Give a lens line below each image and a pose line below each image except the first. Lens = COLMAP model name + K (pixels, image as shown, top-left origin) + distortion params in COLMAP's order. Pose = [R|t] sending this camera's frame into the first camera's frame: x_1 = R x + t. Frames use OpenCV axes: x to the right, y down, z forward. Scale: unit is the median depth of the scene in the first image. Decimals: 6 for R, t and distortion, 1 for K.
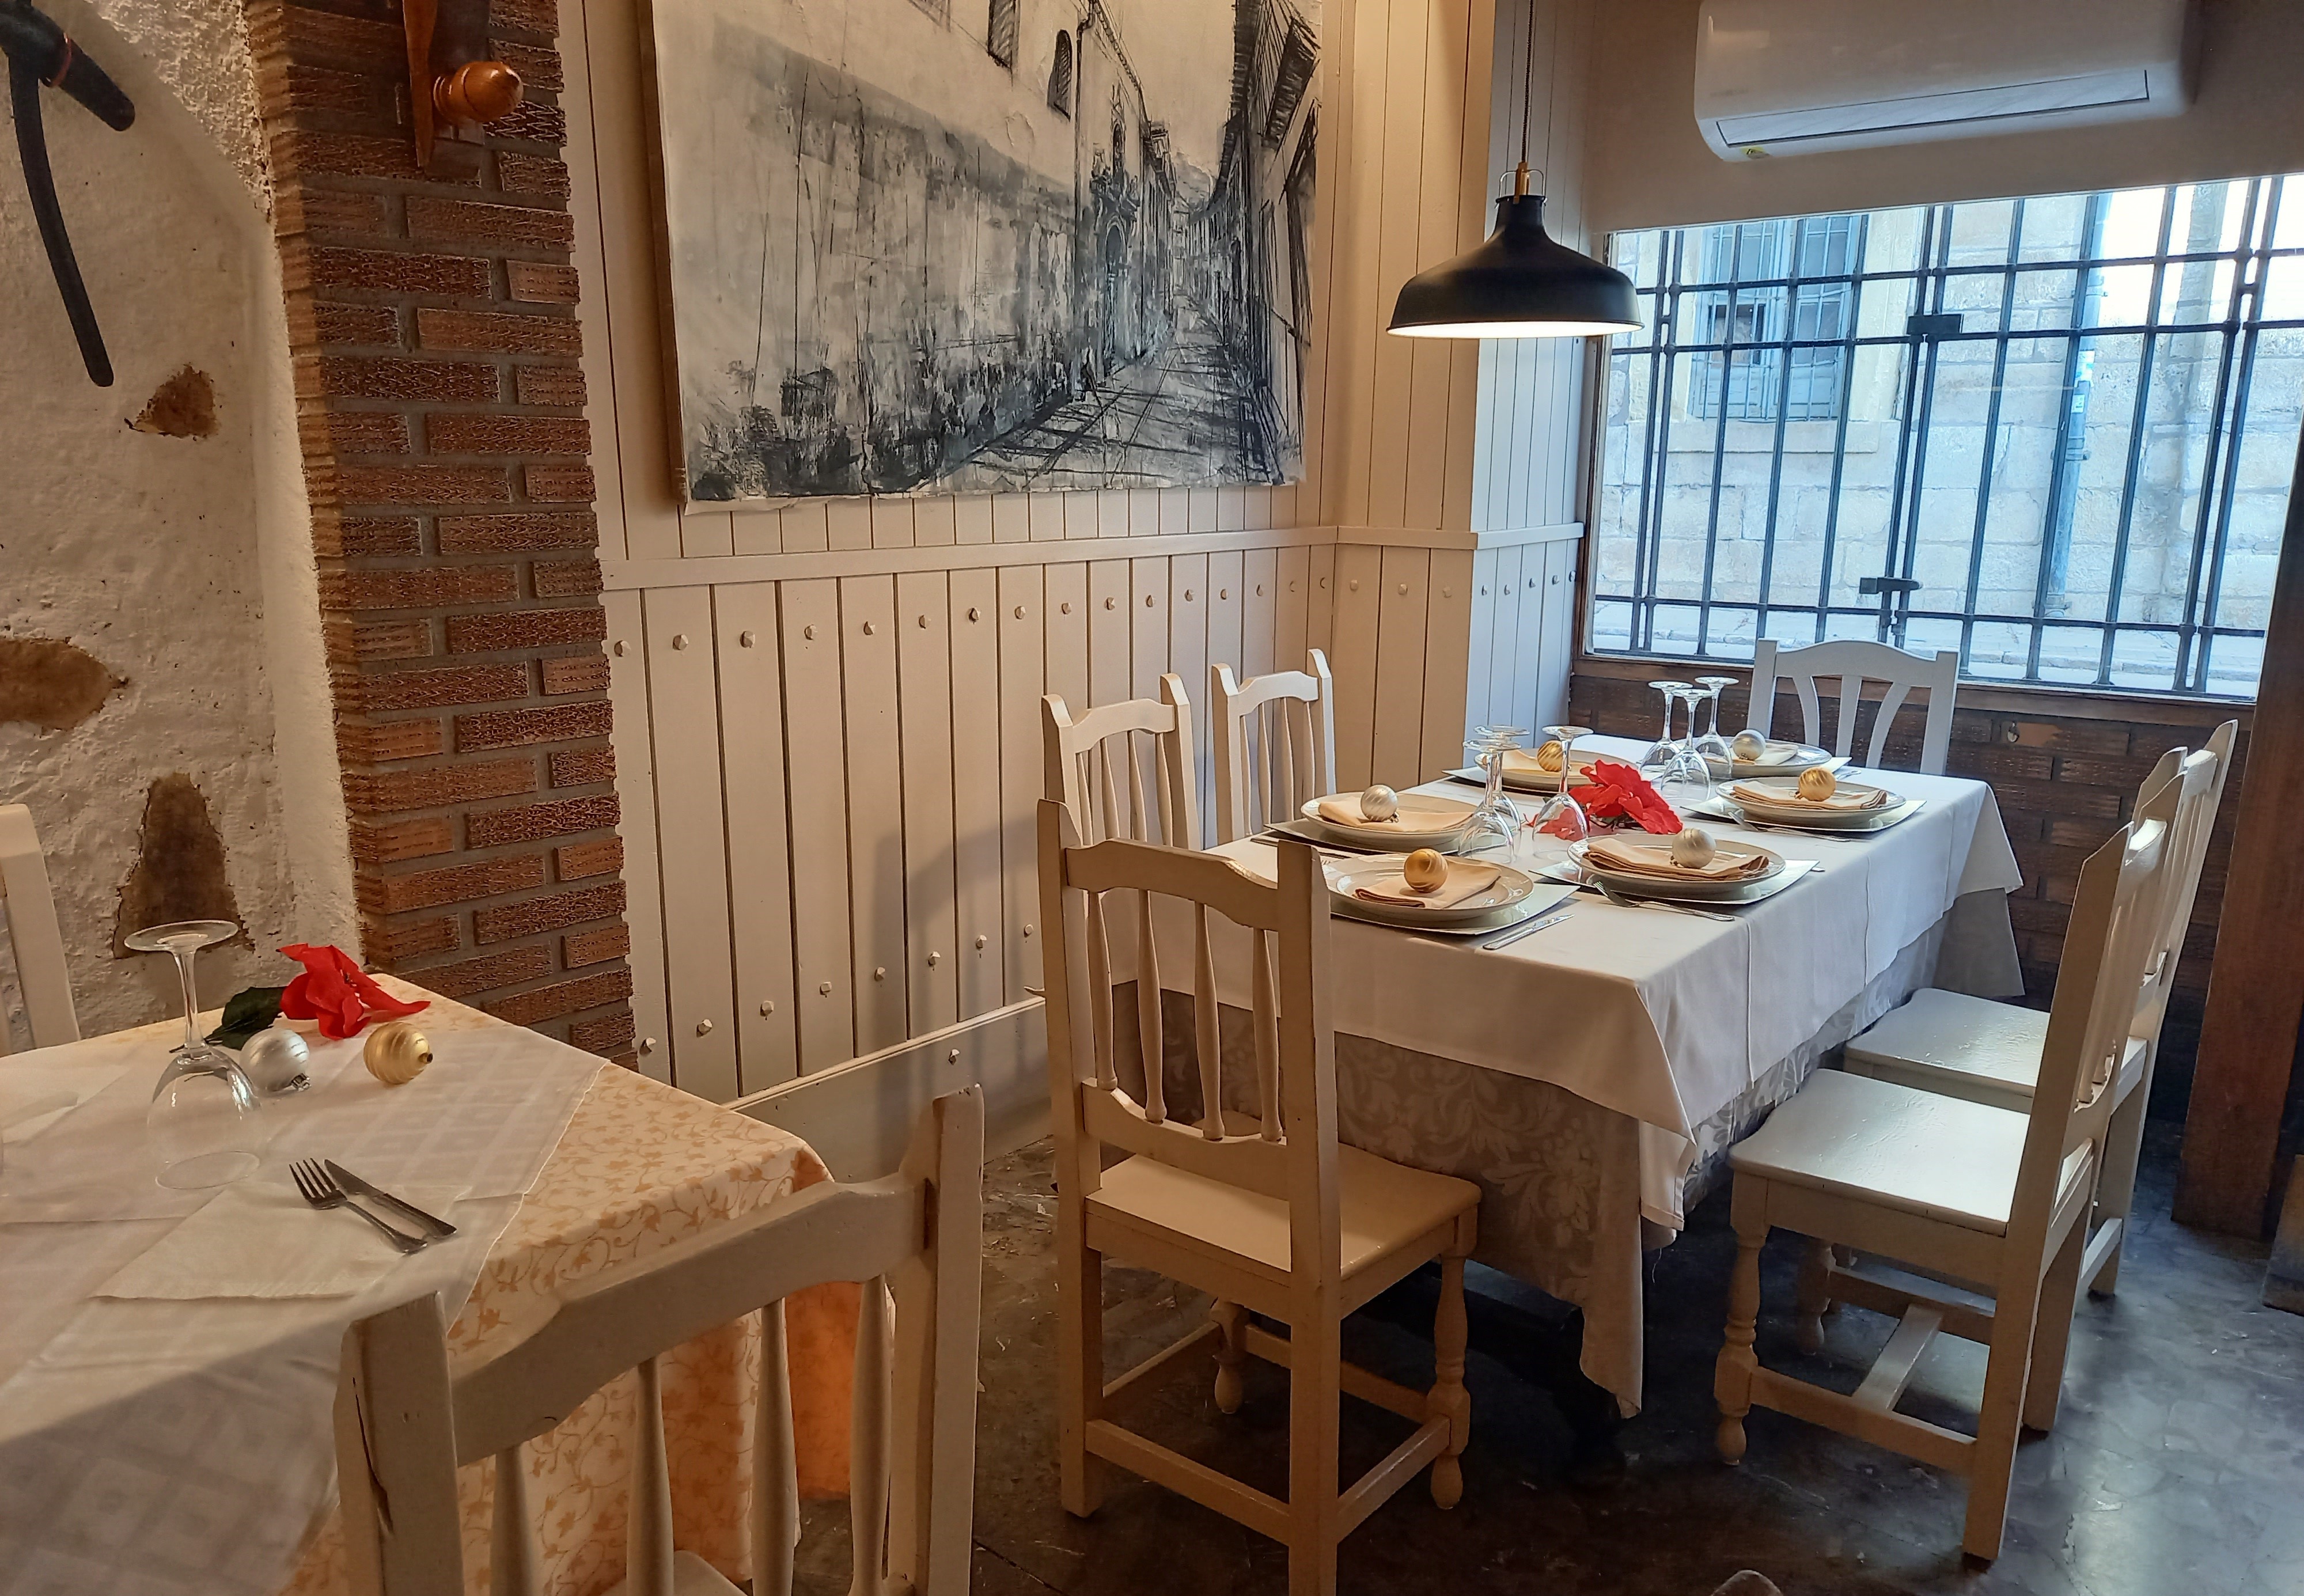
lens RADIAL K [[1720.5, 0, 1120.4], [0, 1720.5, 903.4], [0, 0, 1]] dist [0.038427, -0.024602]
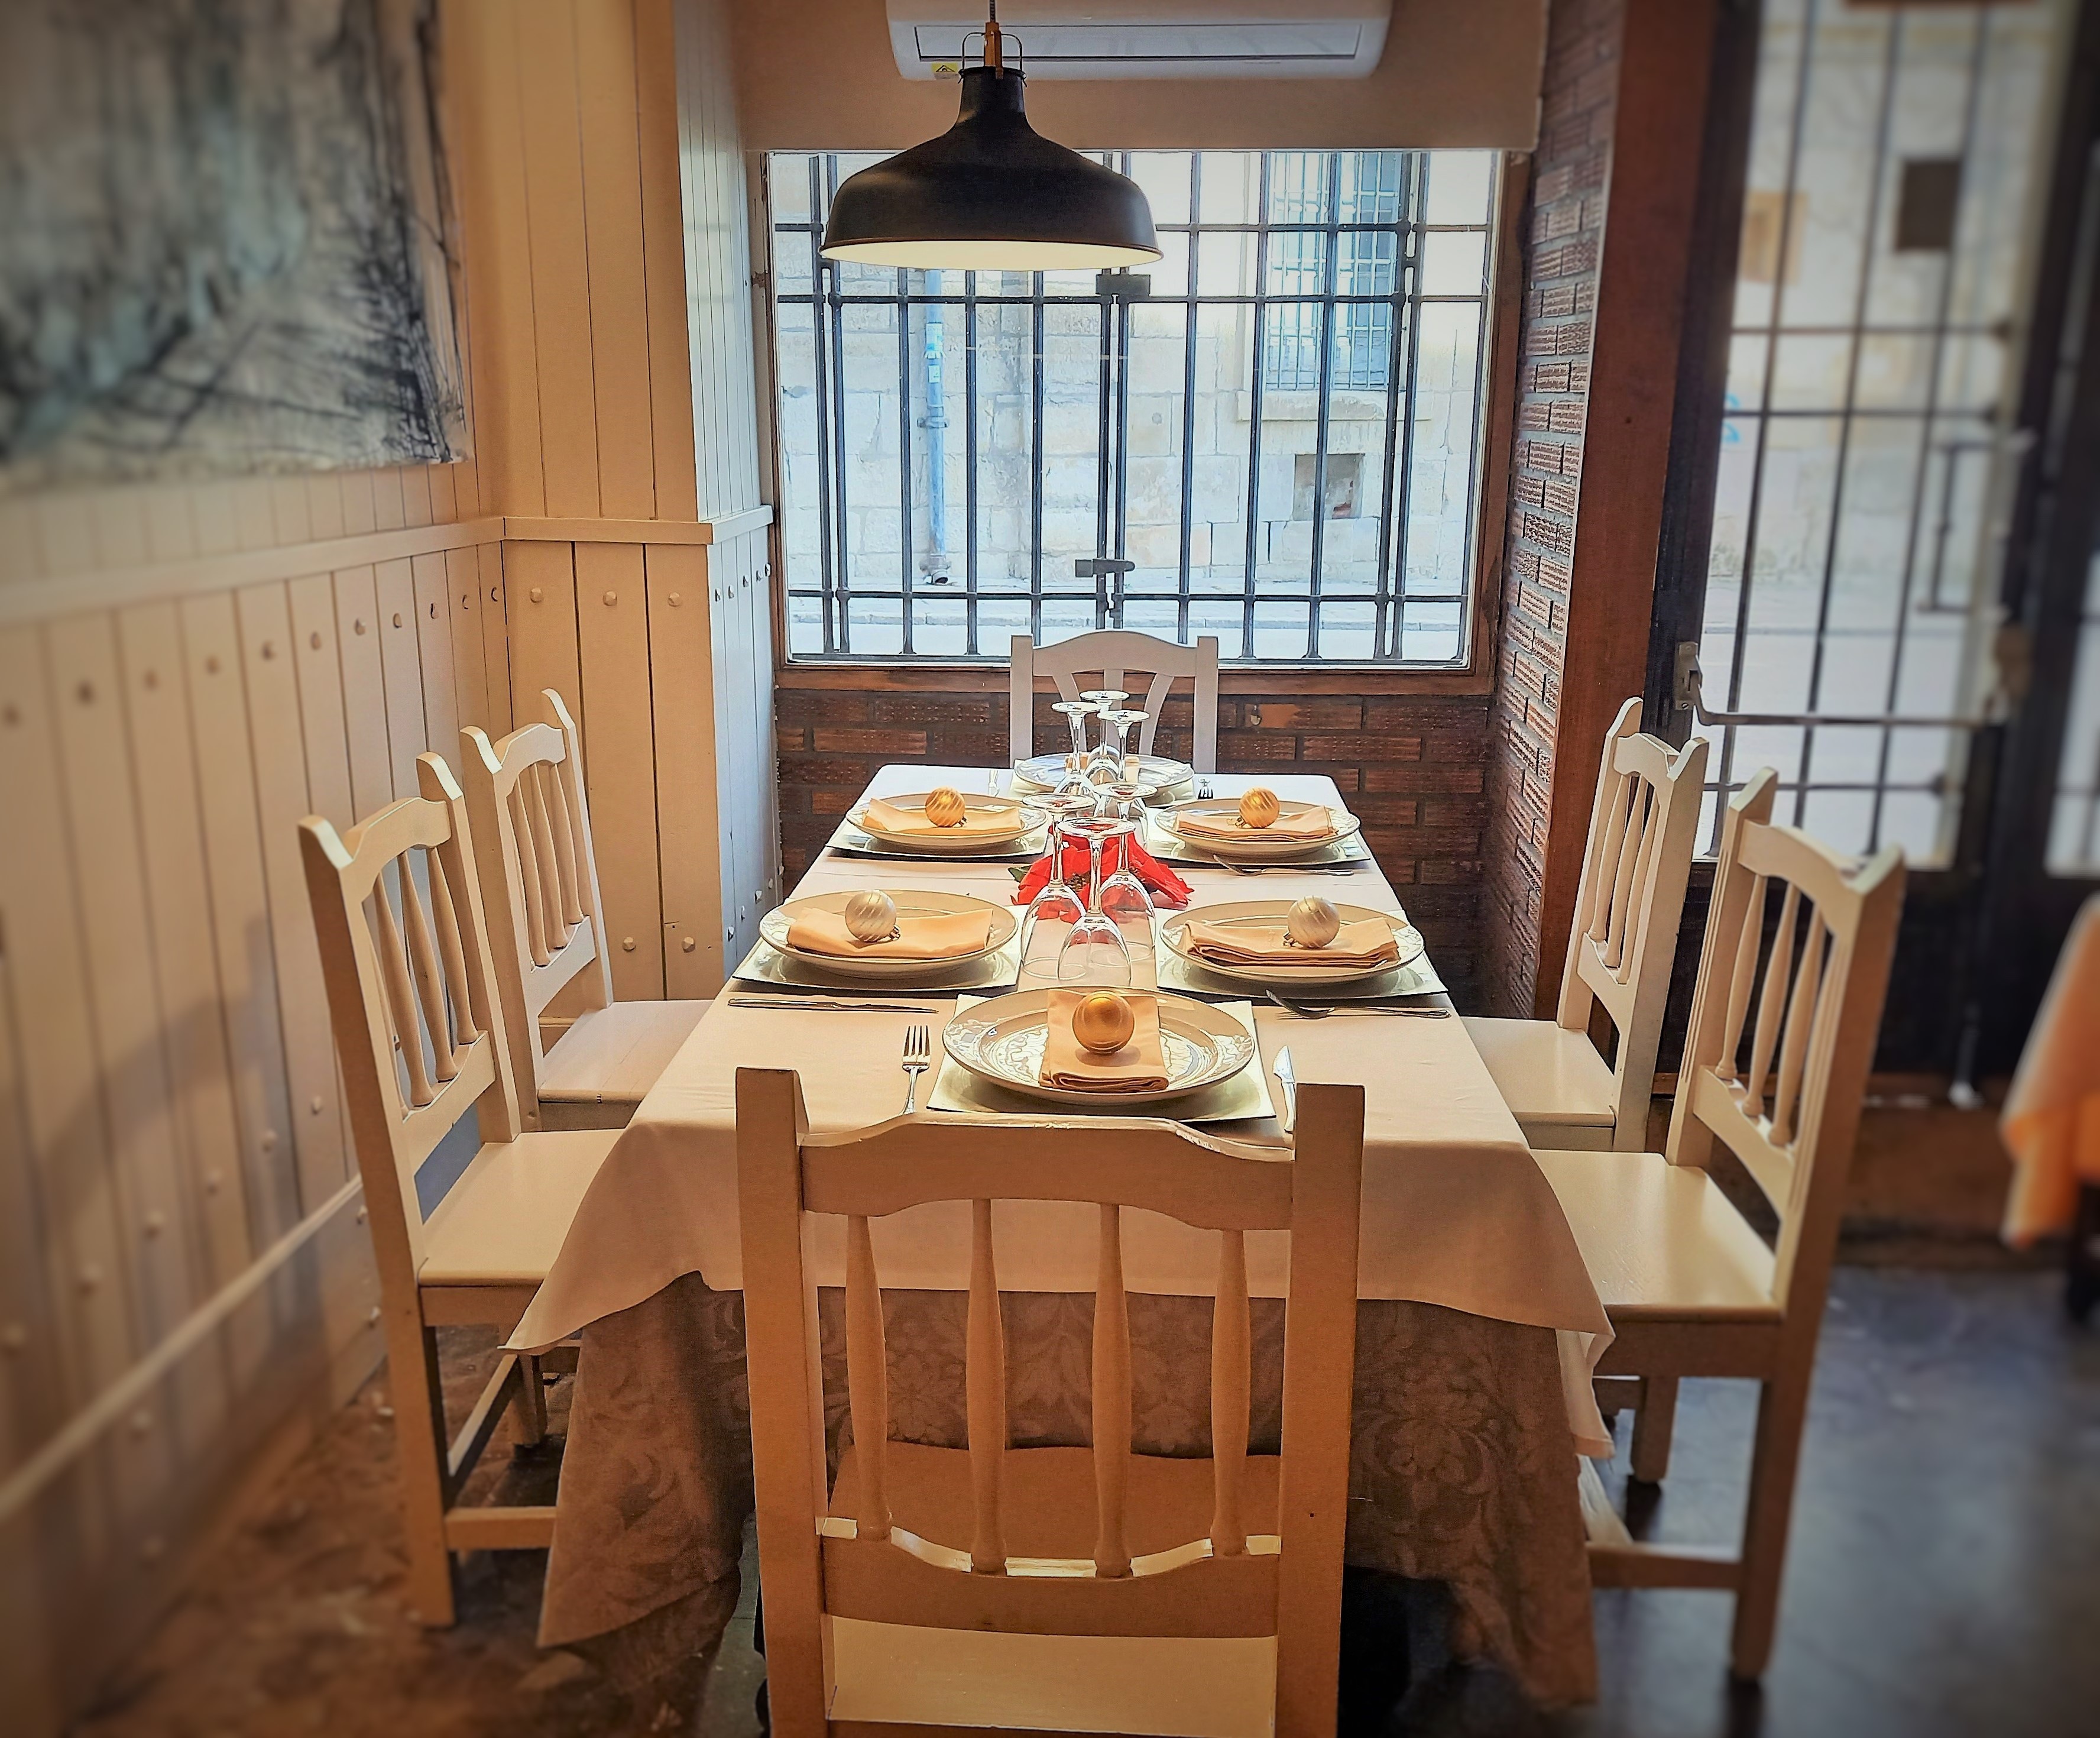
lens RADIAL K [[1756.9, 0, 1041.0], [0, 1756.9, 869.0], [0, 0, 1]] dist [0.054912, -0.042029]
pose [[0.801141, -0.146483, 0.580272, -0.168905], [0.148018, 0.987959, 0.045040, -0.079747], [-0.579882, 0.049808, 0.813177, 0.295111]]
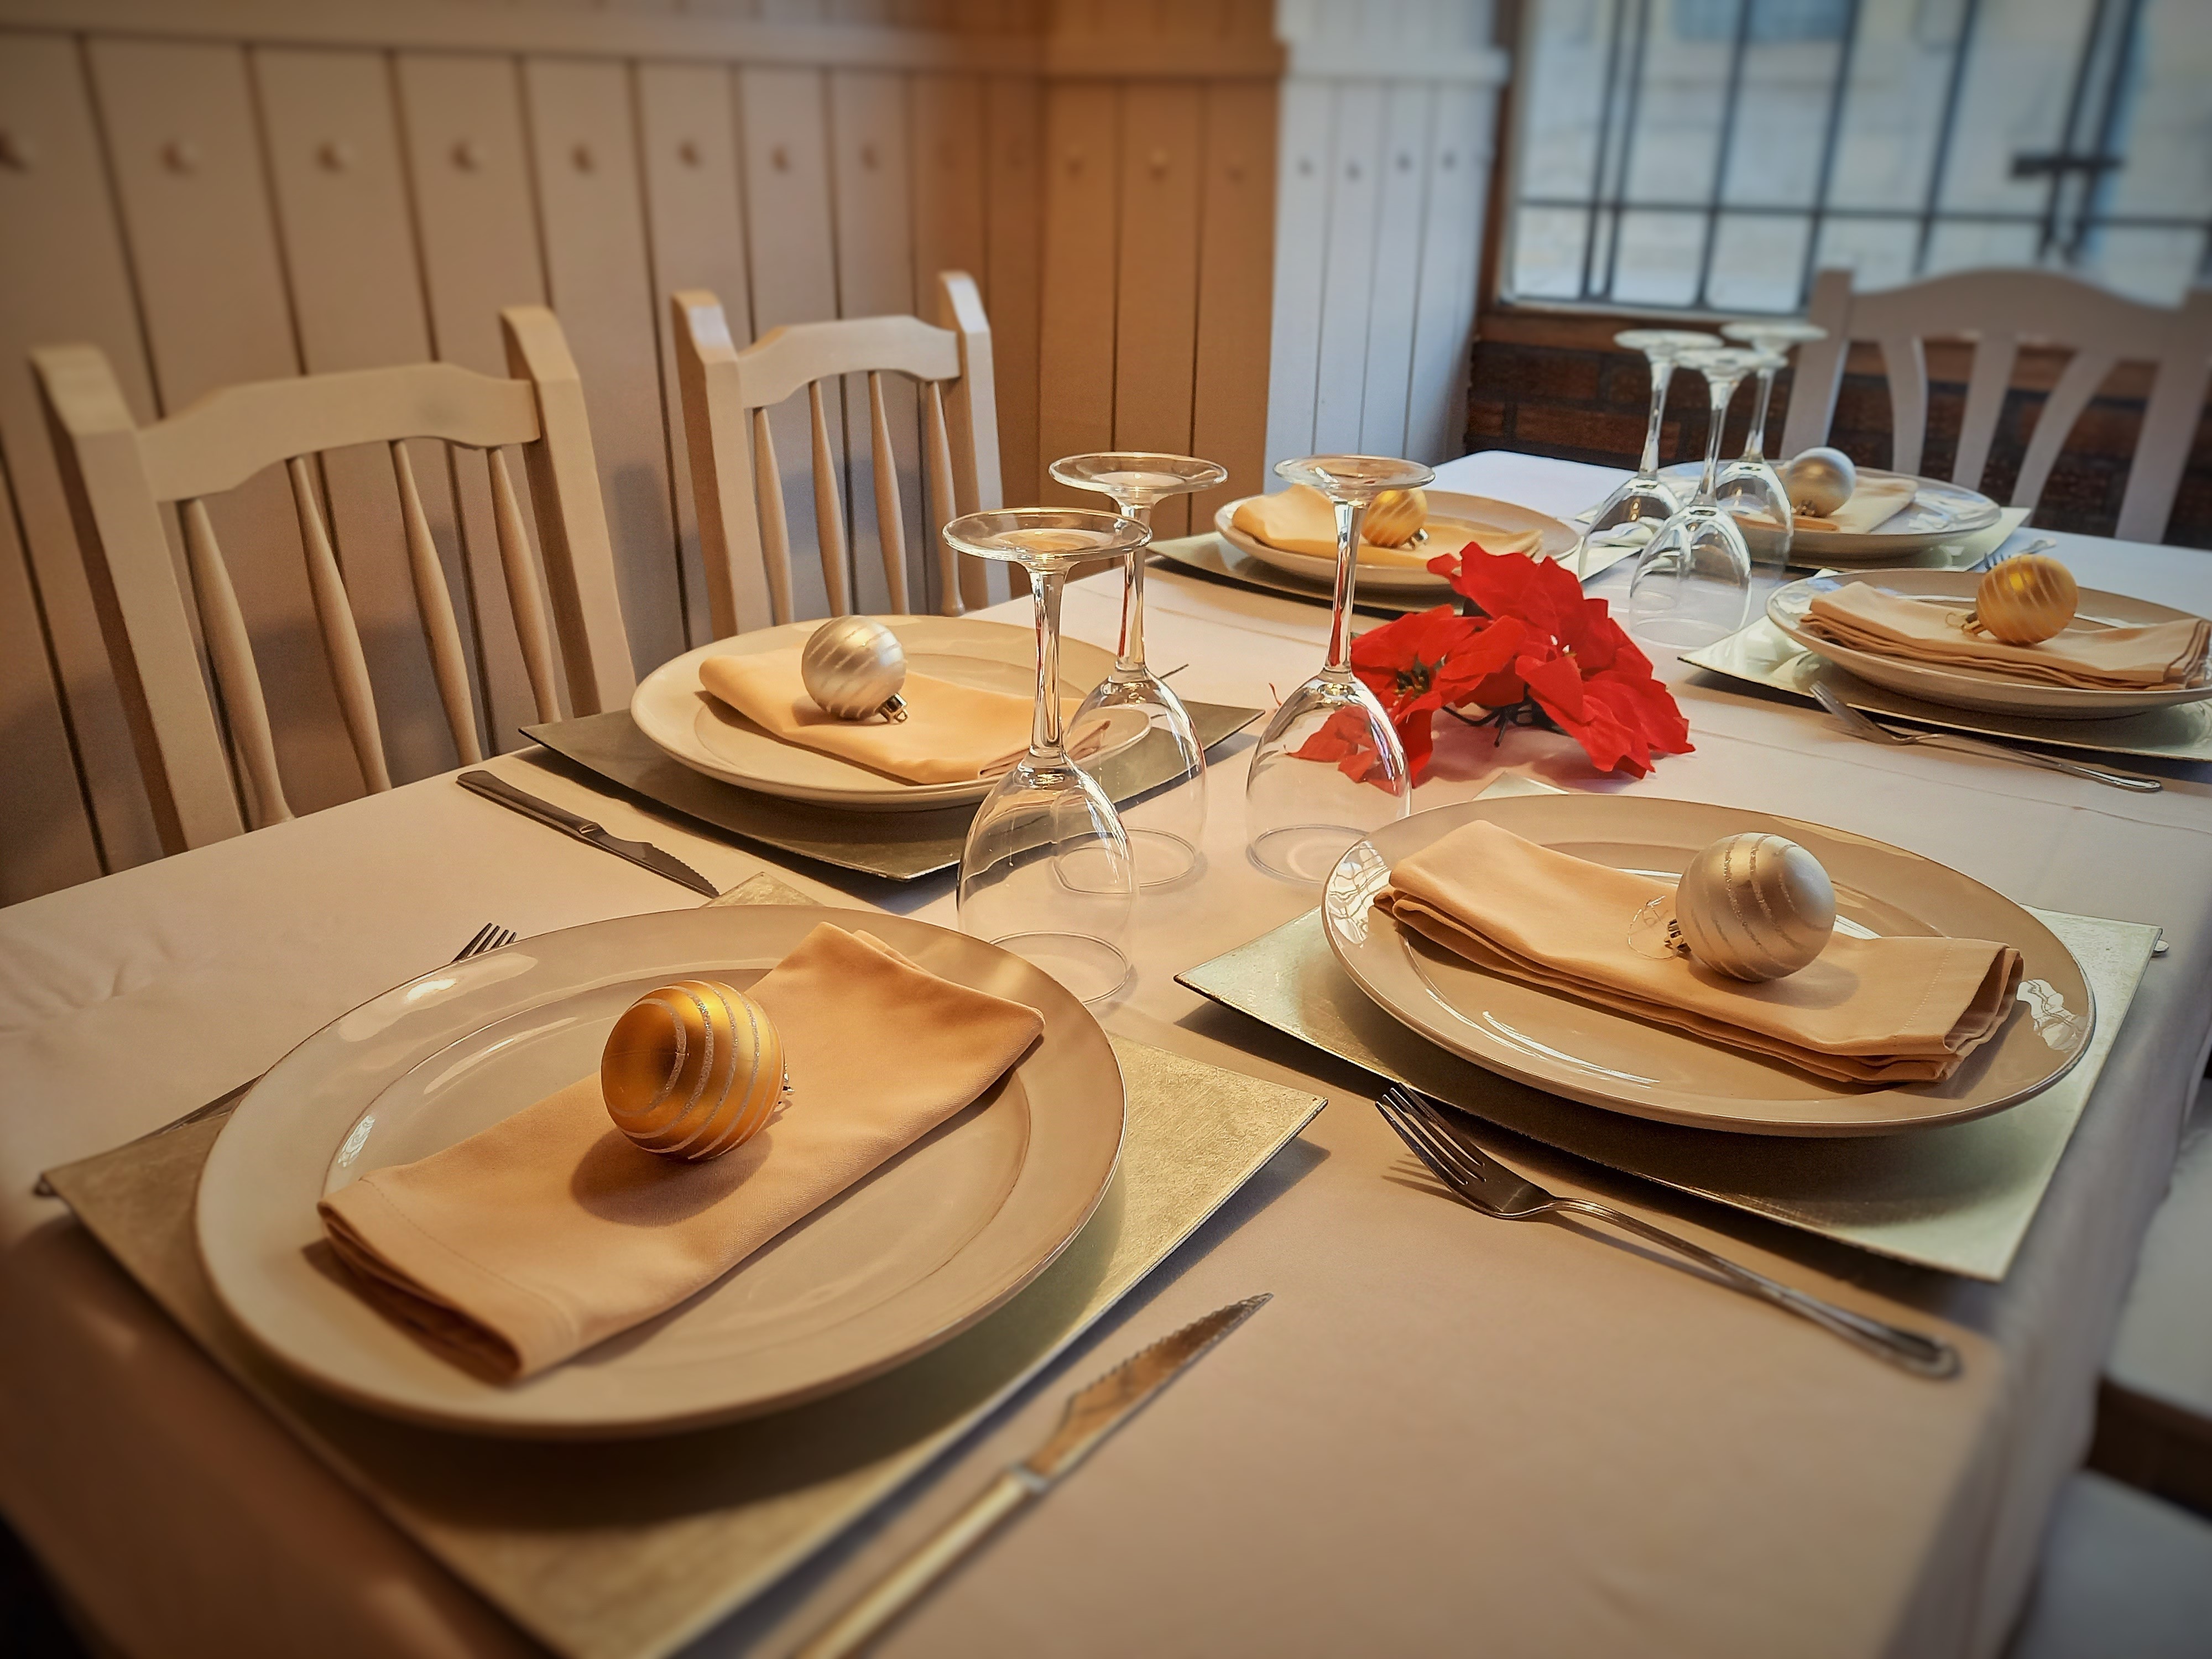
lens RADIAL K [[1597.8, 0, 1099.5], [0, 1597.8, 845.7], [0, 0, 1]] dist [0.024151, -0.011479]
pose [[0.999972, 0.004395, 0.006009, 0.159749], [-0.005297, 0.987186, 0.159485, -0.059901], [-0.005231, -0.159512, 0.987182, 0.531740]]
